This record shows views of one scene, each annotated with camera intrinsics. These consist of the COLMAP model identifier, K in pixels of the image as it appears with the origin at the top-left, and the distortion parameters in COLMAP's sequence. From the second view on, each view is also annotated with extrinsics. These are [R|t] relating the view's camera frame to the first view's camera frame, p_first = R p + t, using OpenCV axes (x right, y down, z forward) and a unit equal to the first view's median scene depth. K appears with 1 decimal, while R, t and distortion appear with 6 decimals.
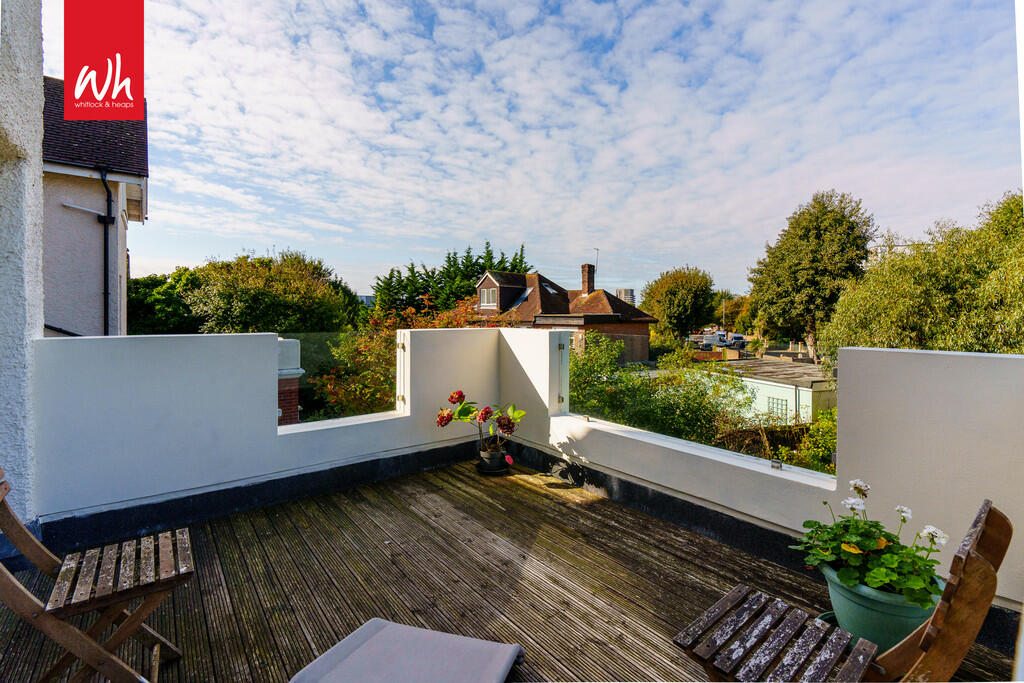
lens RADIAL K [[516.3, 0, 512.9], [0, 516.3, 325.8], [0, 0, 1]] dist [0.000722, 0.000518]
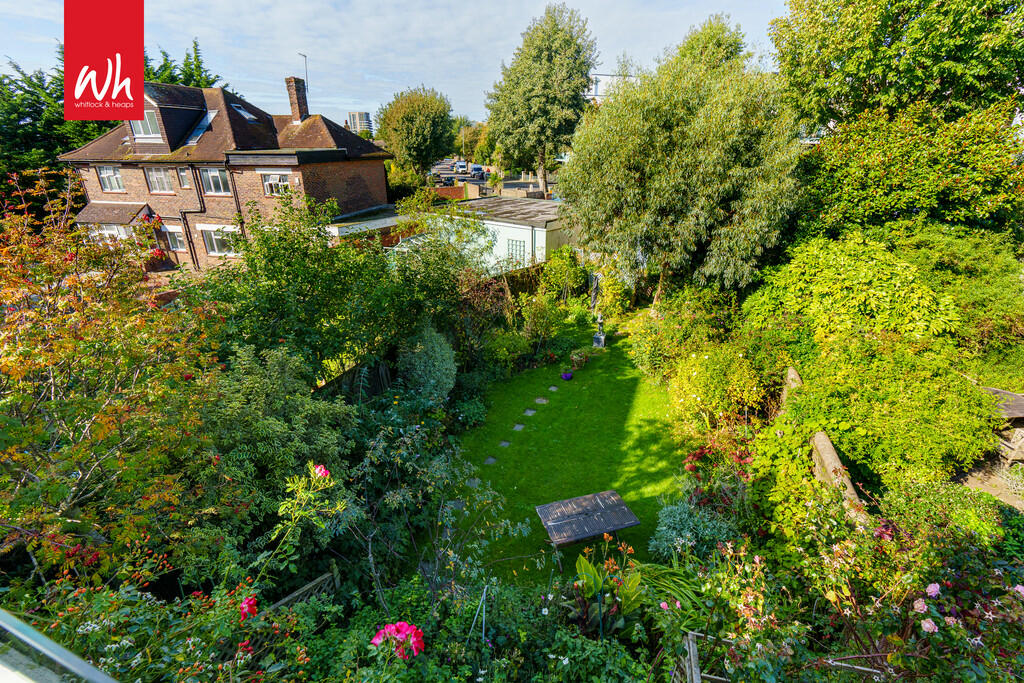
lens RADIAL K [[459.2, 0, 512.0], [0, 459.2, 341.5], [0, 0, 1]] dist [-0.003577, 0.001050]
pose [[0.885712, -0.186133, 0.425287, 0.063090], [0.007064, 0.921400, 0.388552, -0.018925], [-0.464182, -0.341141, 0.817409, 0.147759]]
